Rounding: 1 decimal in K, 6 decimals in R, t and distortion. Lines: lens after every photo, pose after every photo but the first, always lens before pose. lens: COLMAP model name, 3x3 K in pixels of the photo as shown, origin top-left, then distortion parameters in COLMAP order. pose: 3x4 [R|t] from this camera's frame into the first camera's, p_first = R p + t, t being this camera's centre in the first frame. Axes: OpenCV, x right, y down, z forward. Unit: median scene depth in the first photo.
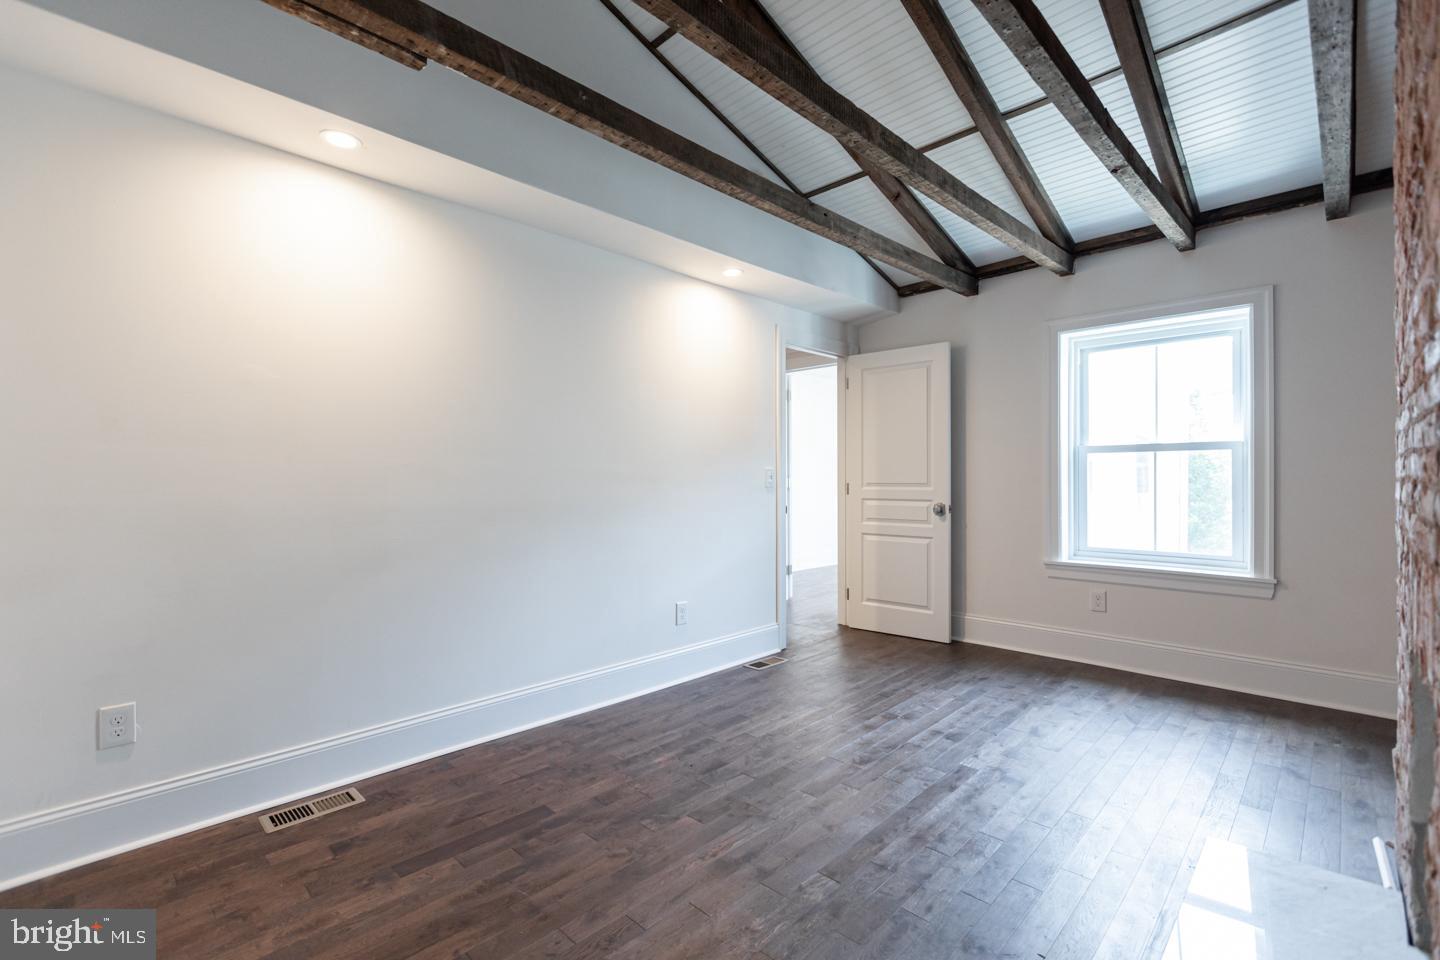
lens RADIAL K [[640.9, 0, 717.4], [0, 640.9, 478.3], [0, 0, 1]] dist [-0.001458, -0.000219]
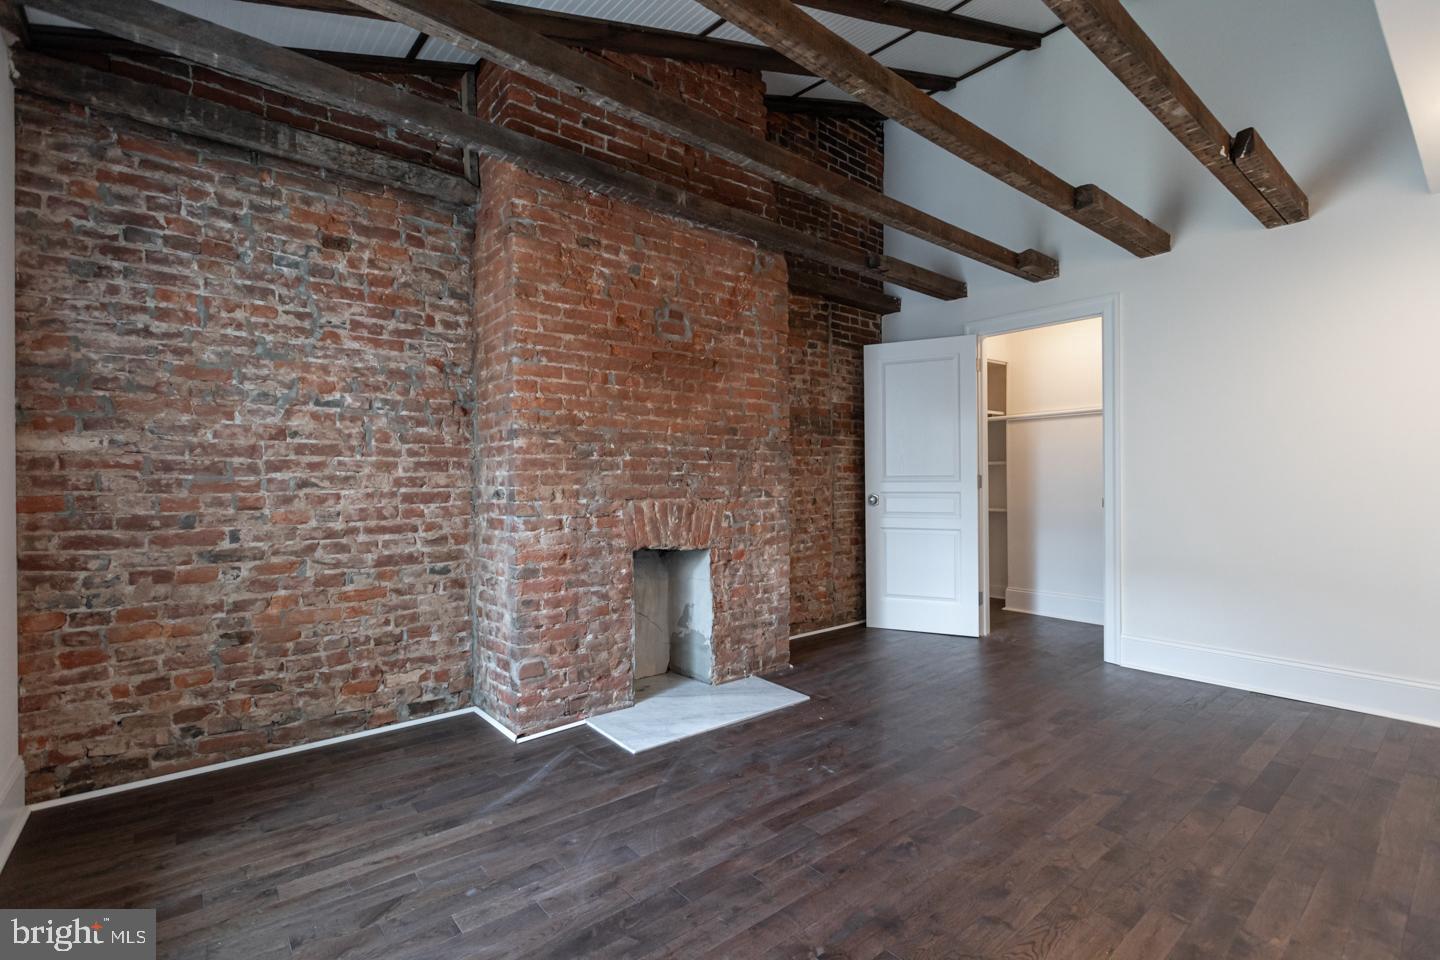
lens RADIAL K [[650.7, 0, 712.7], [0, 650.7, 472.7], [0, 0, 1]] dist [-0.001074, 0.000543]
pose [[-0.993810, 0.011622, 0.110480, 0.297763], [0.009762, 0.999802, -0.017366, 0.022037], [-0.110660, -0.016180, -0.993727, 1.466938]]
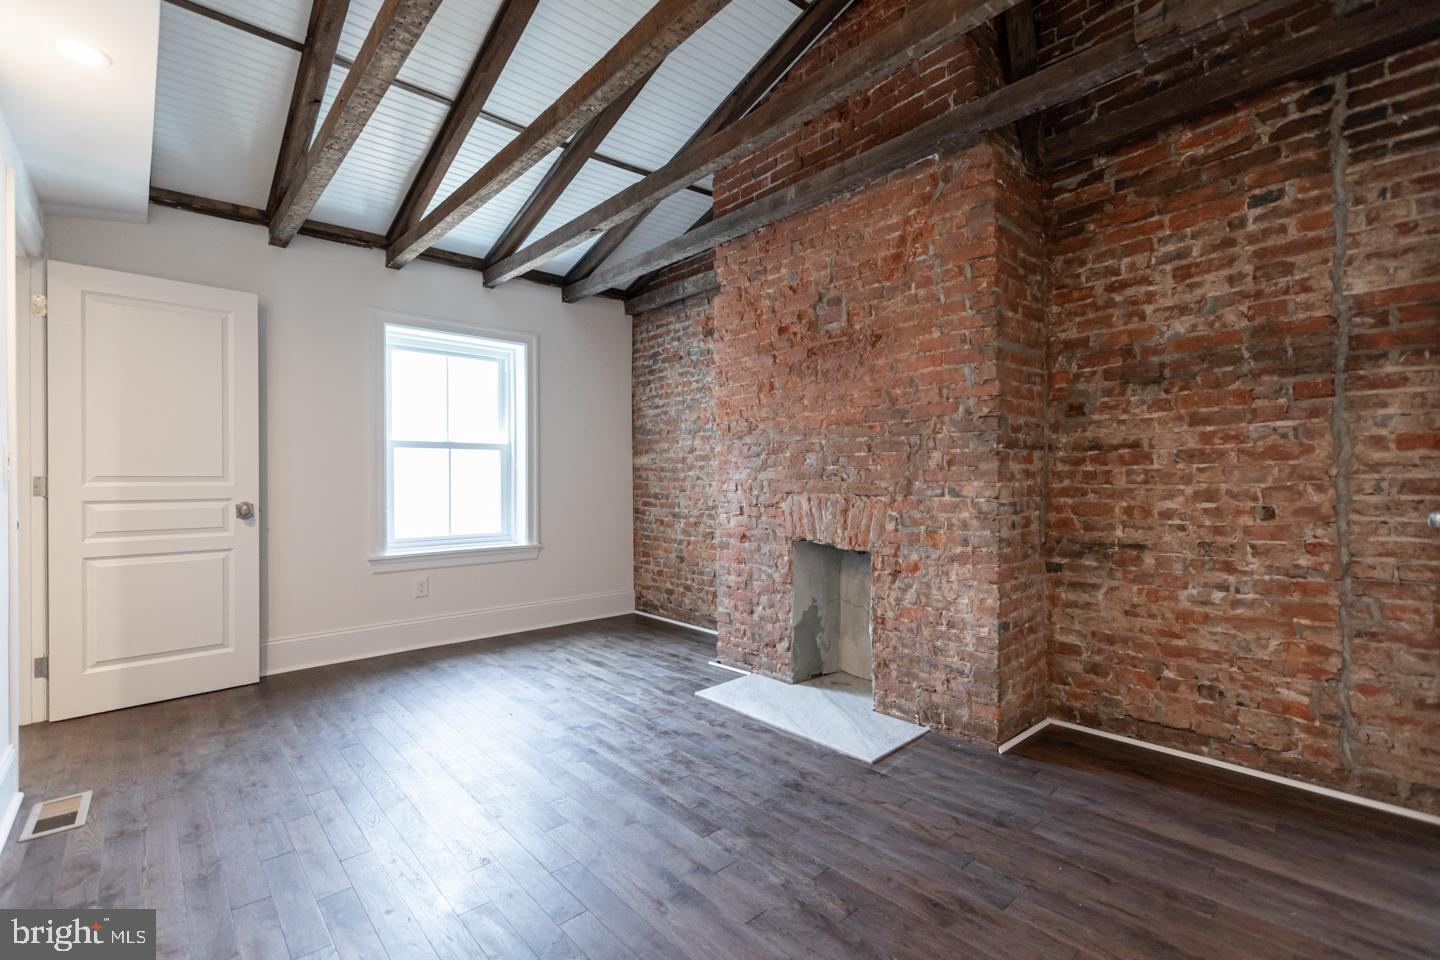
lens RADIAL K [[642.0, 0, 719.9], [0, 642.0, 471.7], [0, 0, 1]] dist [0.000414, 0.000156]
pose [[0.066179, 0.014060, 0.997709, -0.530401], [0.006424, 0.999874, -0.014517, 0.023979], [-0.997787, 0.007370, 0.066081, 0.539651]]
